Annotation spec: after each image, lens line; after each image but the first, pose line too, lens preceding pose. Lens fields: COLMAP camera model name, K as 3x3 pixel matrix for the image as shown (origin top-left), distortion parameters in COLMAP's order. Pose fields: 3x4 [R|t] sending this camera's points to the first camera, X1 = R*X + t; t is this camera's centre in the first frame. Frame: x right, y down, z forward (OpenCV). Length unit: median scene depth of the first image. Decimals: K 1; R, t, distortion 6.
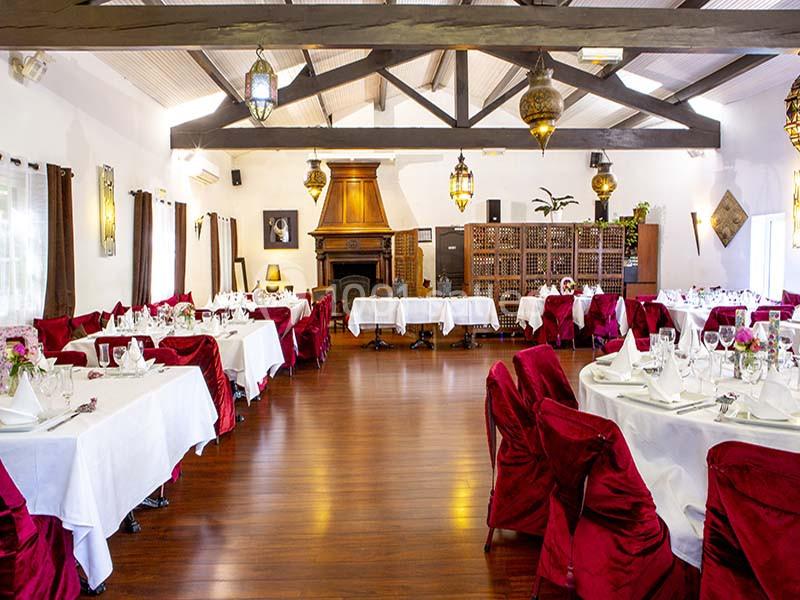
lens RADIAL K [[544.7, 0, 382.0], [0, 544.7, 299.9], [0, 0, 1]] dist [-0.132180, 0.065129]
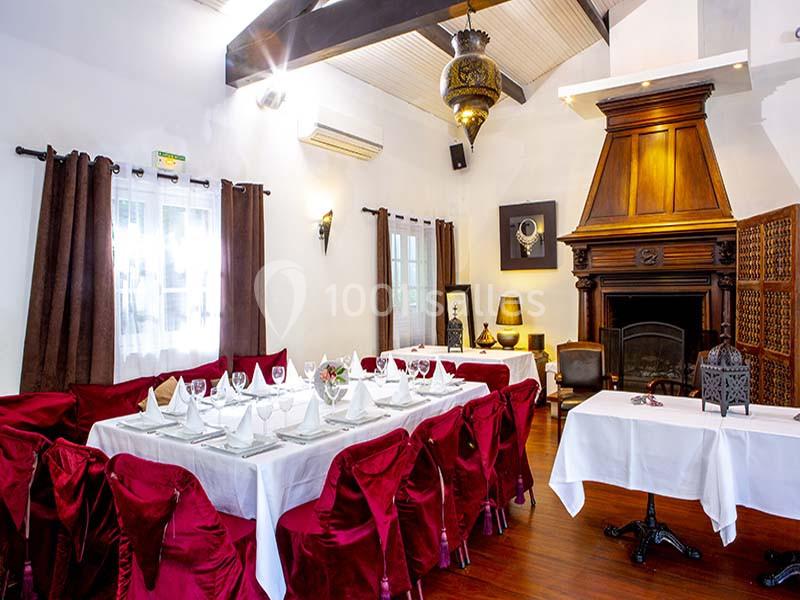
lens RADIAL K [[544.7, 0, 382.0], [0, 544.7, 299.9], [0, 0, 1]] dist [-0.132180, 0.065129]
pose [[0.792926, 0.009948, -0.609237, 0.043330], [-0.034694, 0.998982, -0.028843, -0.041759], [0.608330, 0.044008, 0.792463, 0.473676]]
